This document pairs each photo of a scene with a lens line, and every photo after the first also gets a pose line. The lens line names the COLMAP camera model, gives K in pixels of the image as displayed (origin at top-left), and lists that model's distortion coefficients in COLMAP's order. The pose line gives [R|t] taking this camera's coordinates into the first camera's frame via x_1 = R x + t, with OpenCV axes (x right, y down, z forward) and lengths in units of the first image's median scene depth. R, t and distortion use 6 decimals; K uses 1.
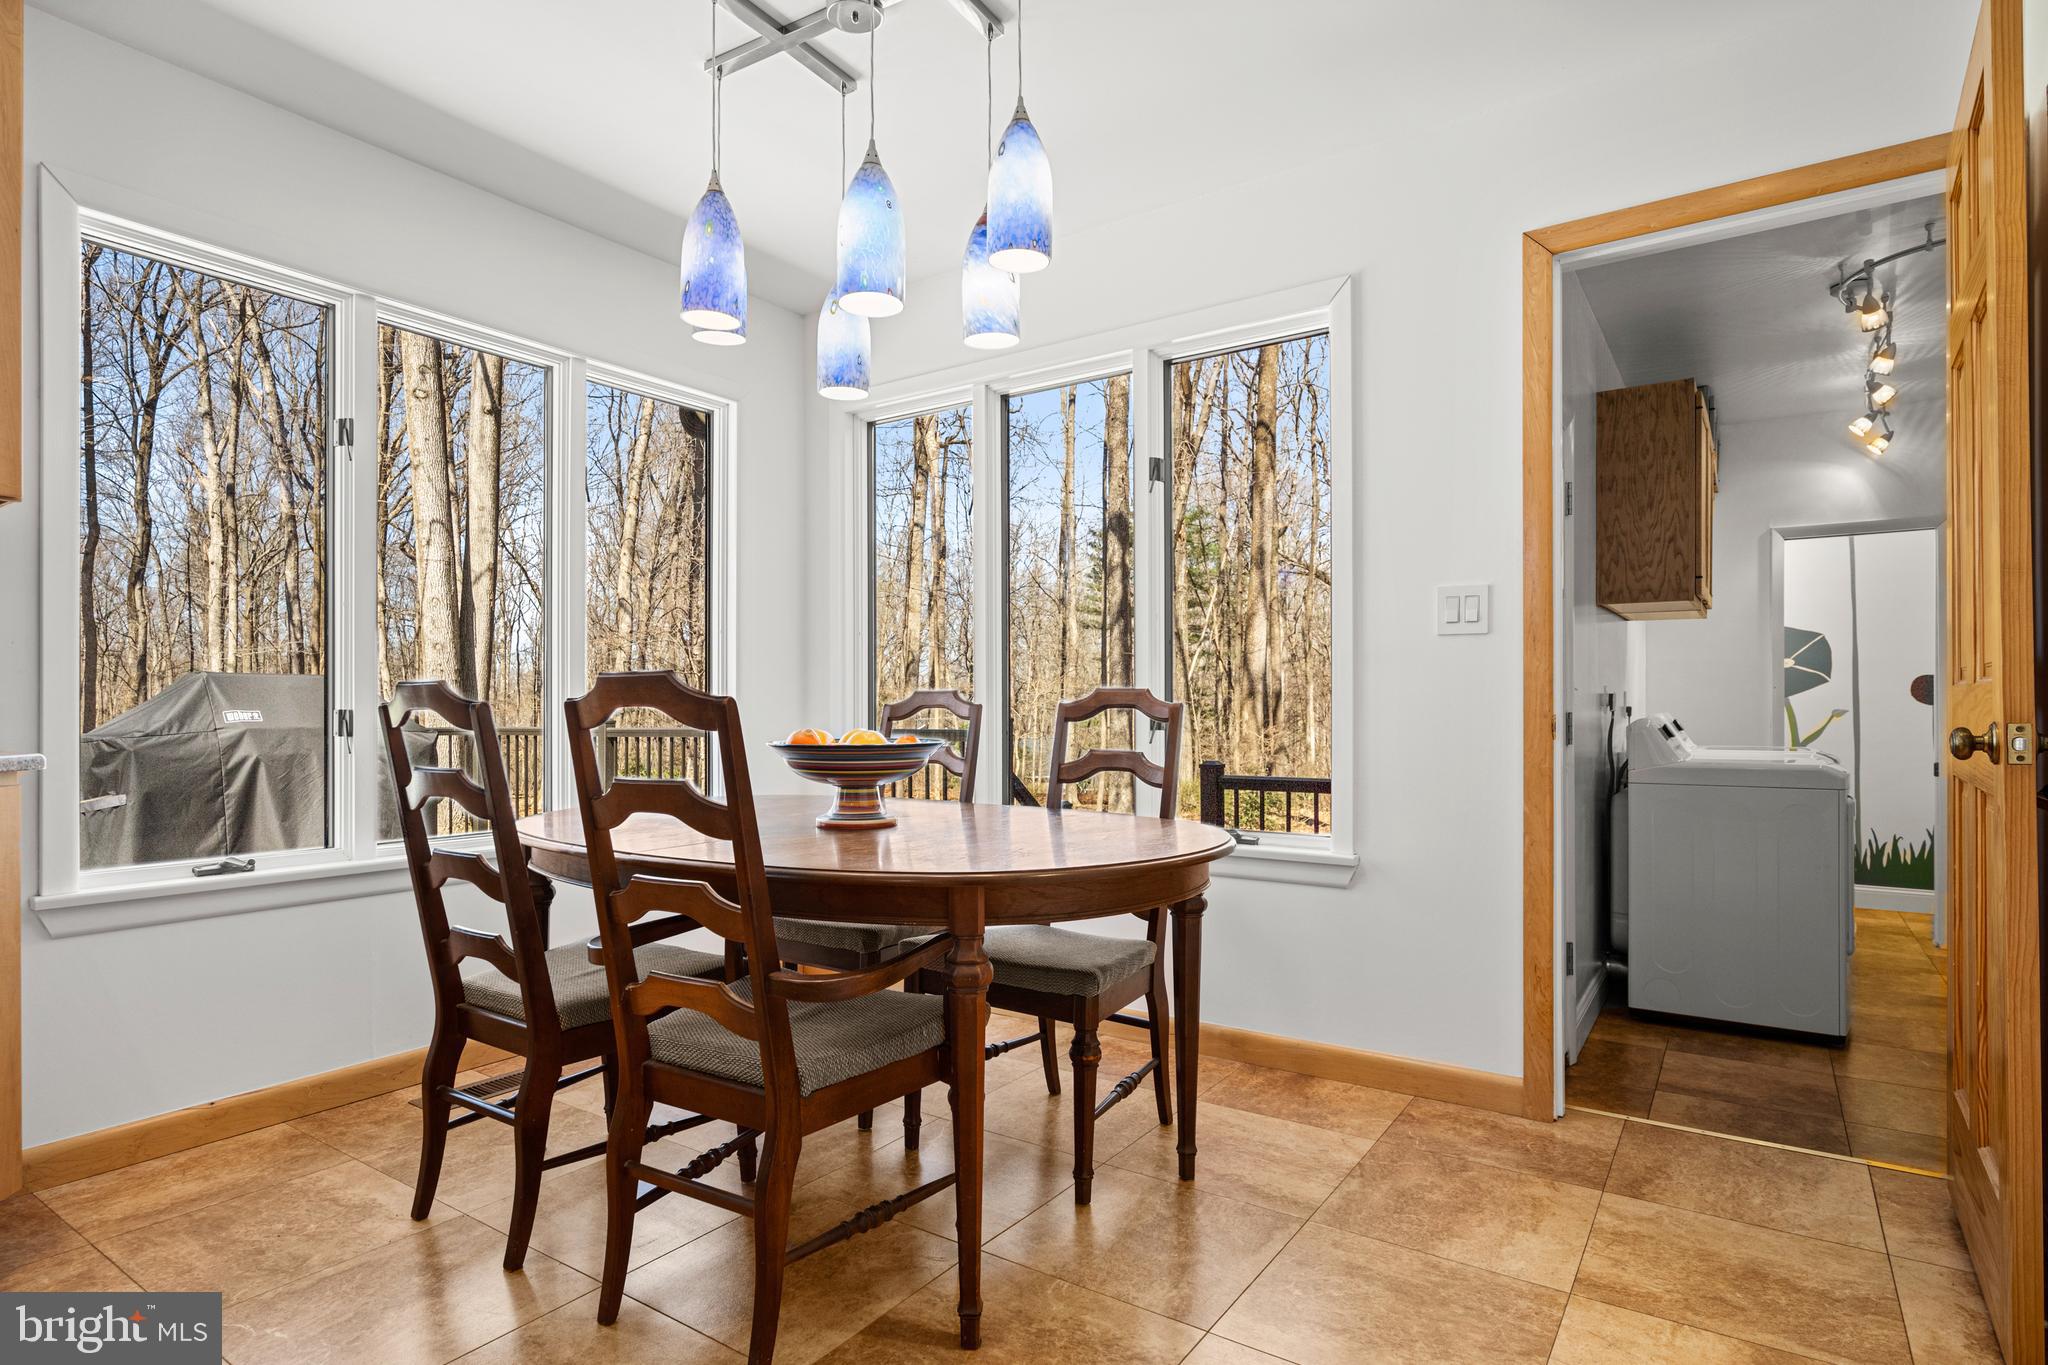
lens RADIAL K [[1069.8, 0, 1023.7], [0, 1069.8, 712.1], [0, 0, 1]] dist [-0.001108, -0.000196]
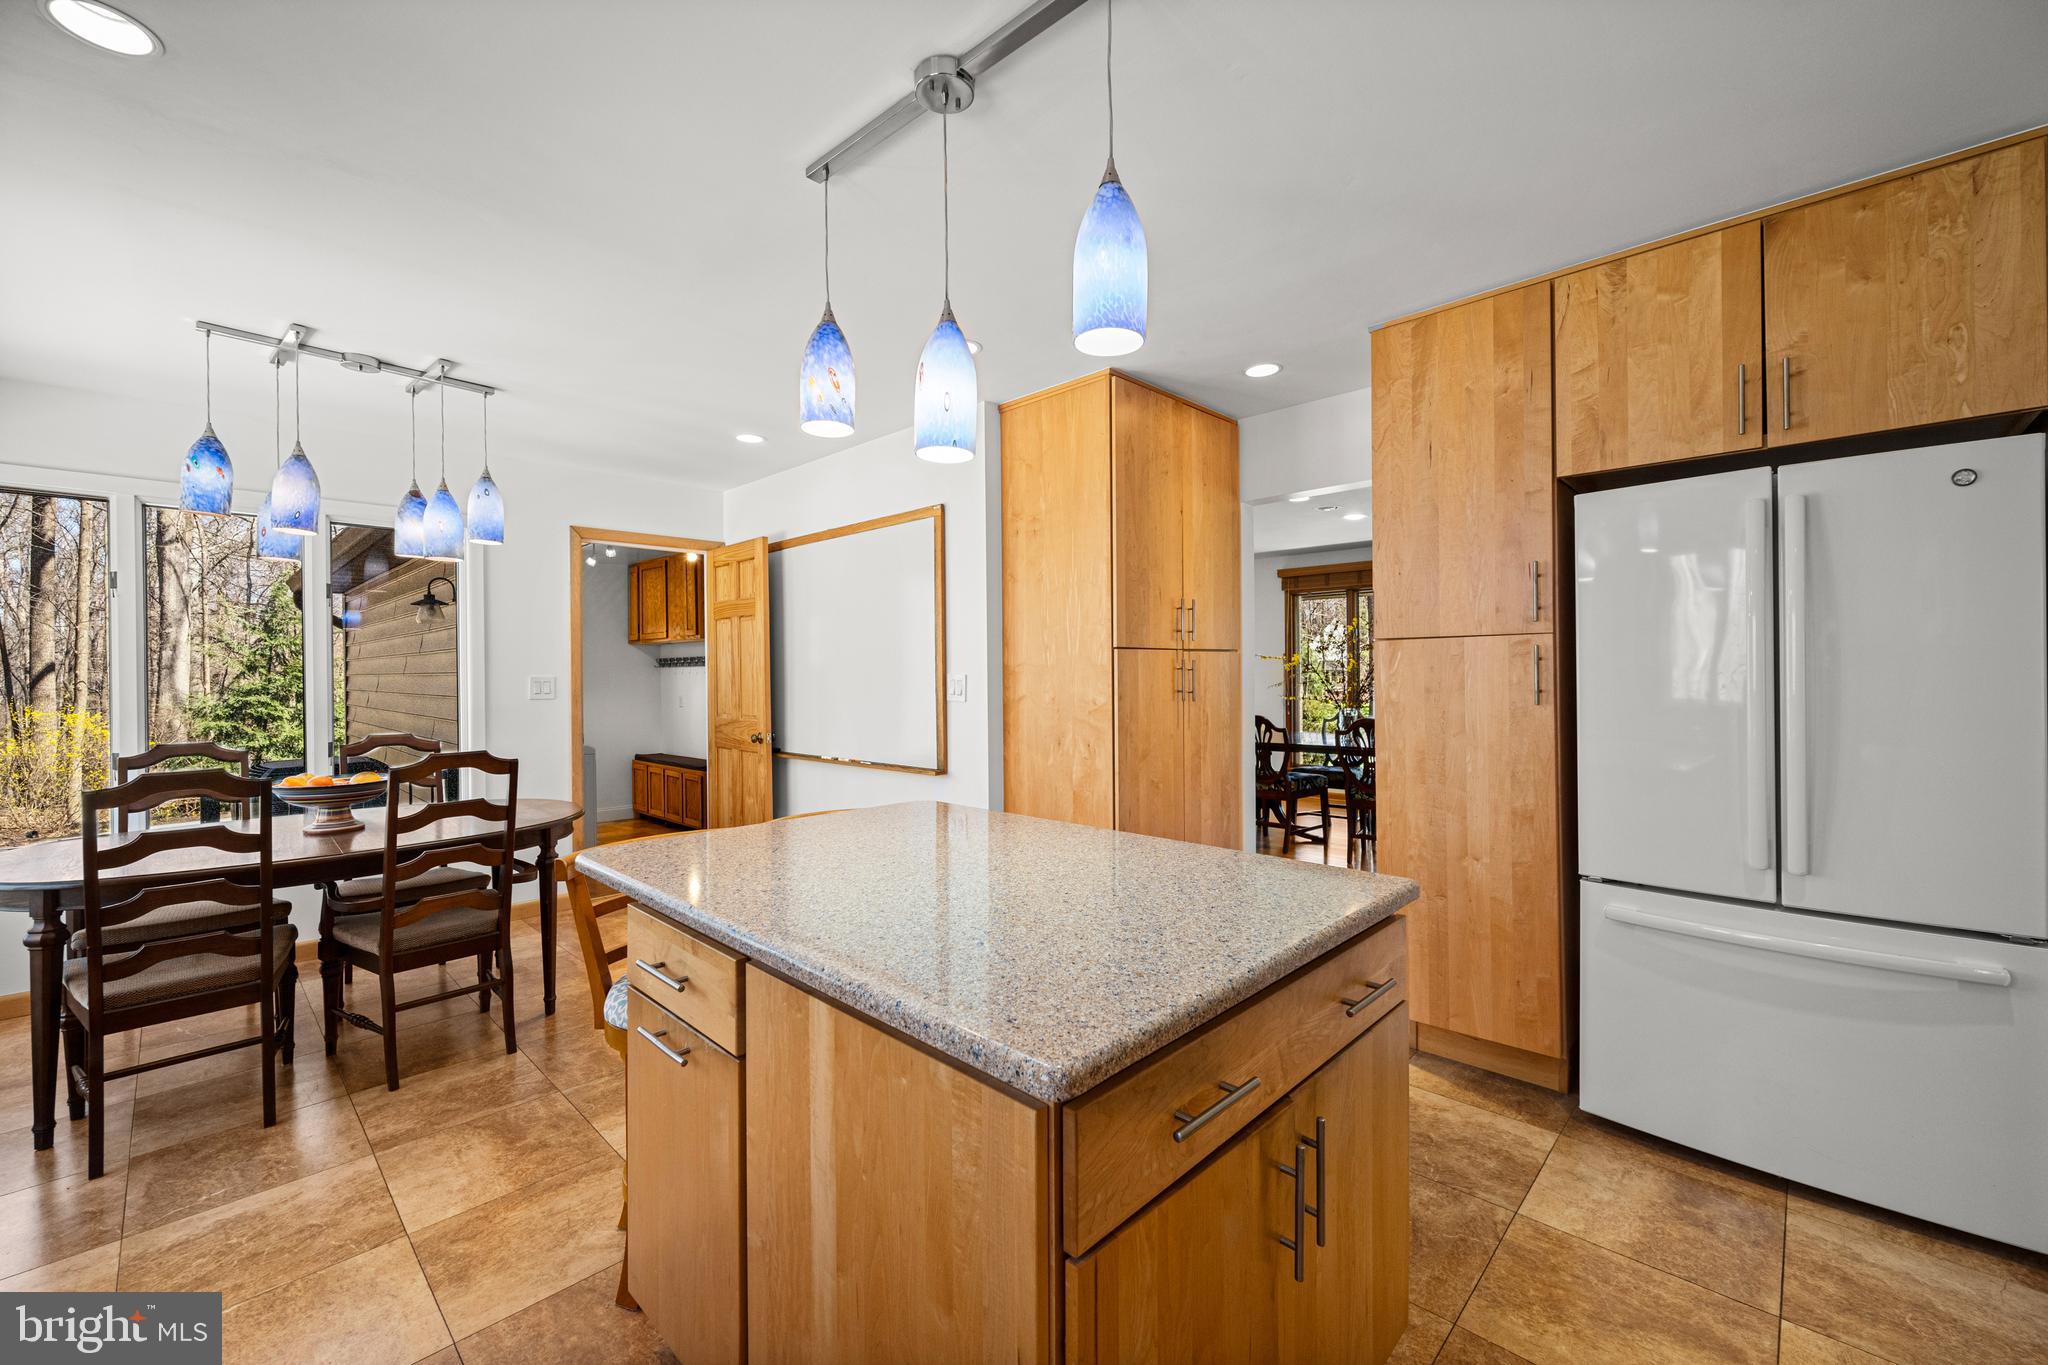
lens RADIAL K [[820.4, 0, 1024.0], [0, 820.4, 682.5], [0, 0, 1]] dist [0.001740, 0.000135]
pose [[0.173691, -0.003321, 0.984795, -0.881017], [0.007283, 0.999971, 0.002088, -0.084998], [-0.984773, 0.006810, 0.173710, -0.209469]]
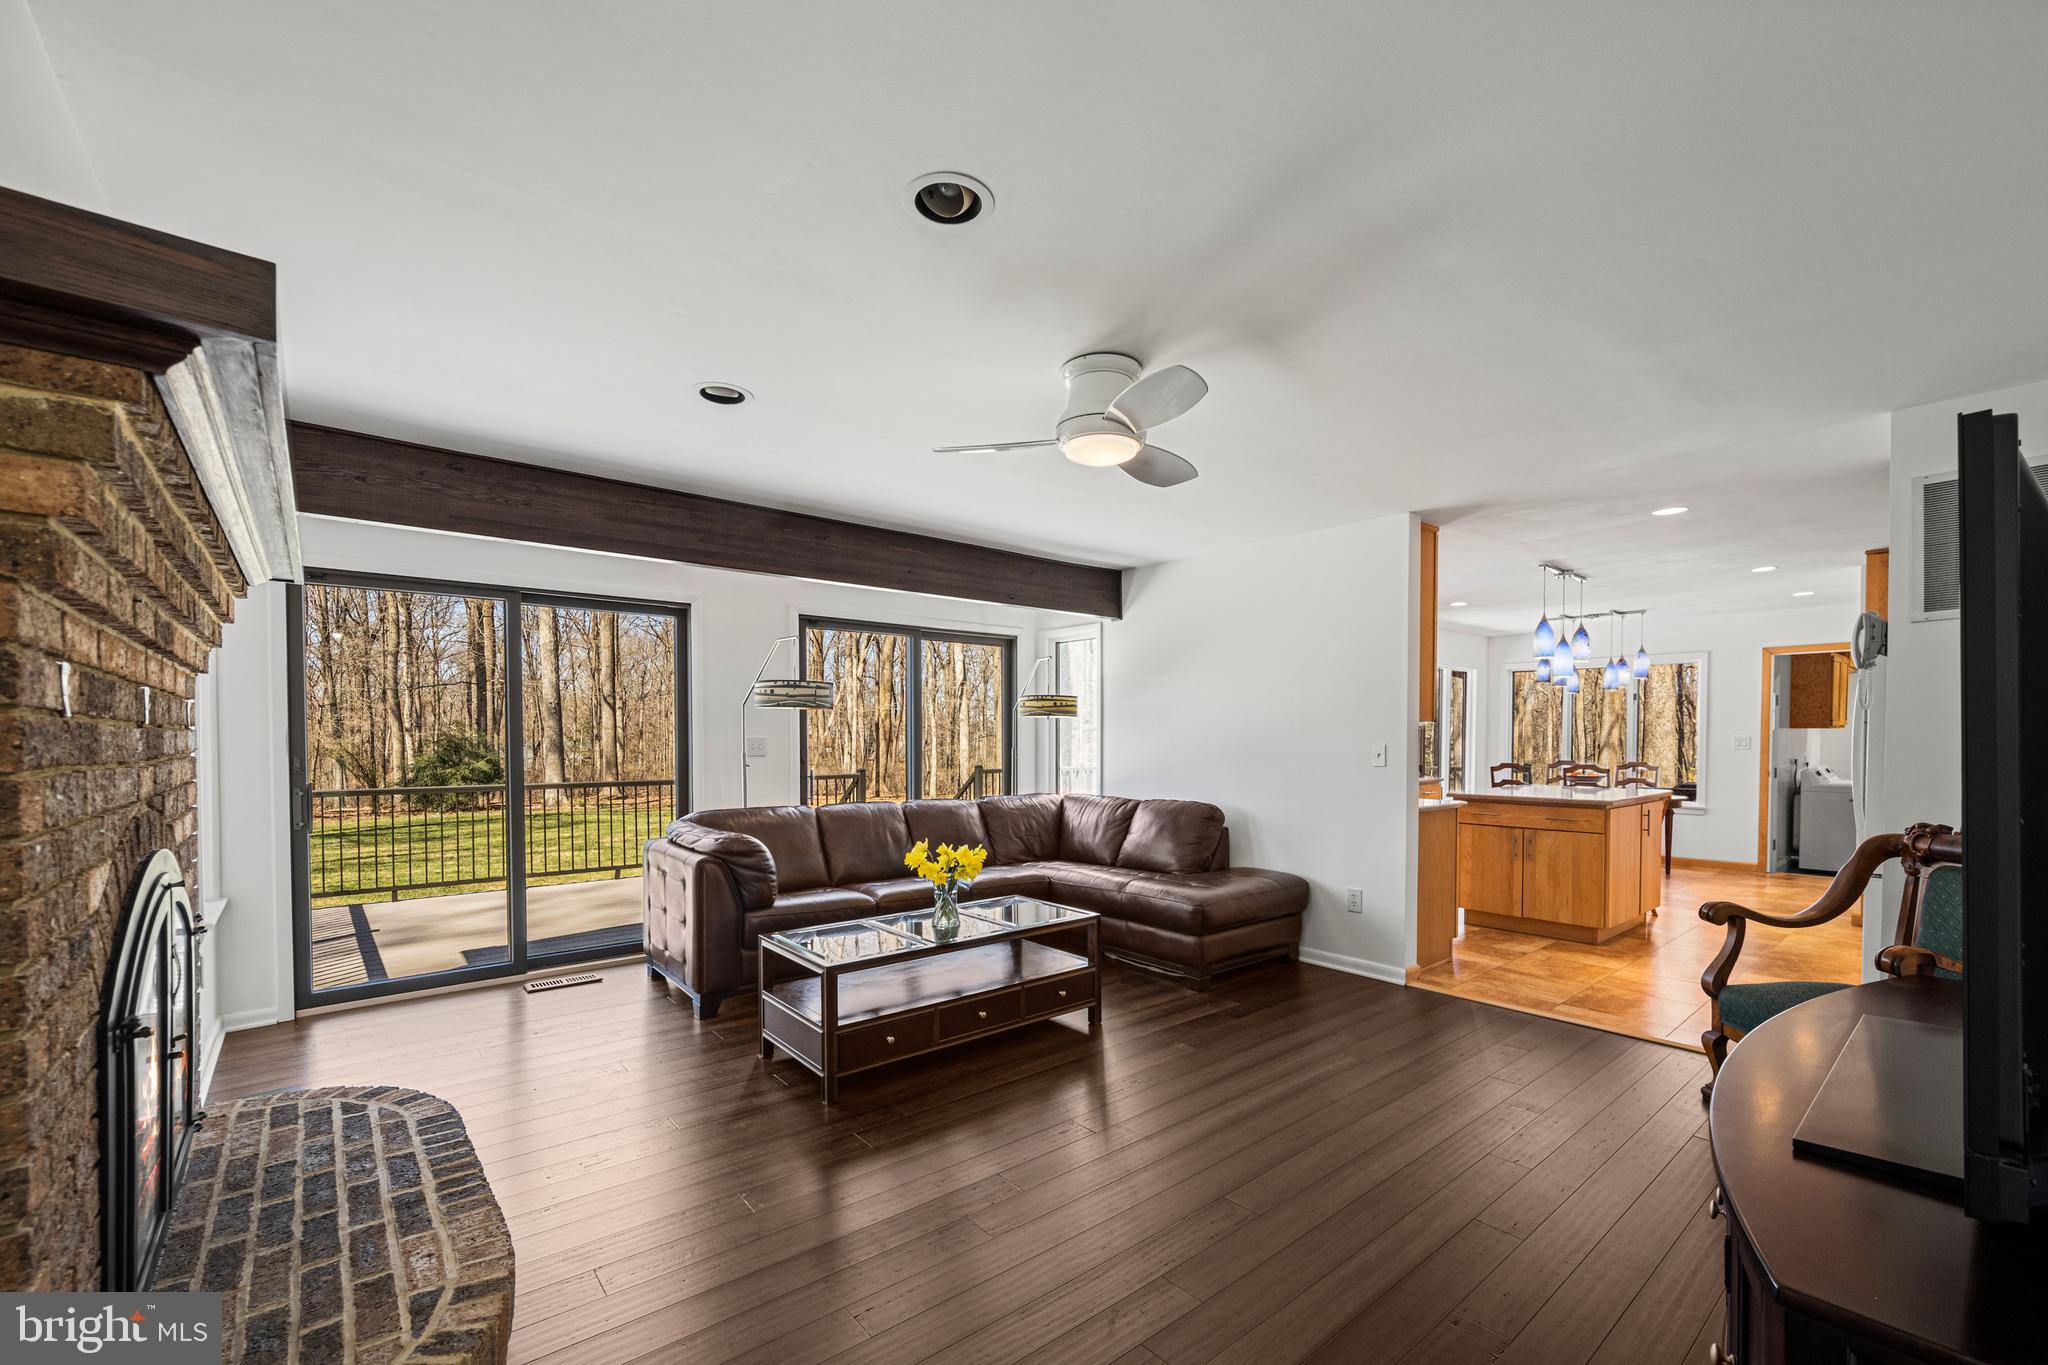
lens RADIAL K [[841.3, 0, 1042.5], [0, 841.3, 755.2], [0, 0, 1]] dist [0.001190, 0.000098]
pose [[0.966128, 0.010962, -0.257829, -1.018545], [-0.004726, 0.999681, 0.024797, -0.095008], [0.258018, -0.022739, 0.965872, -2.119505]]
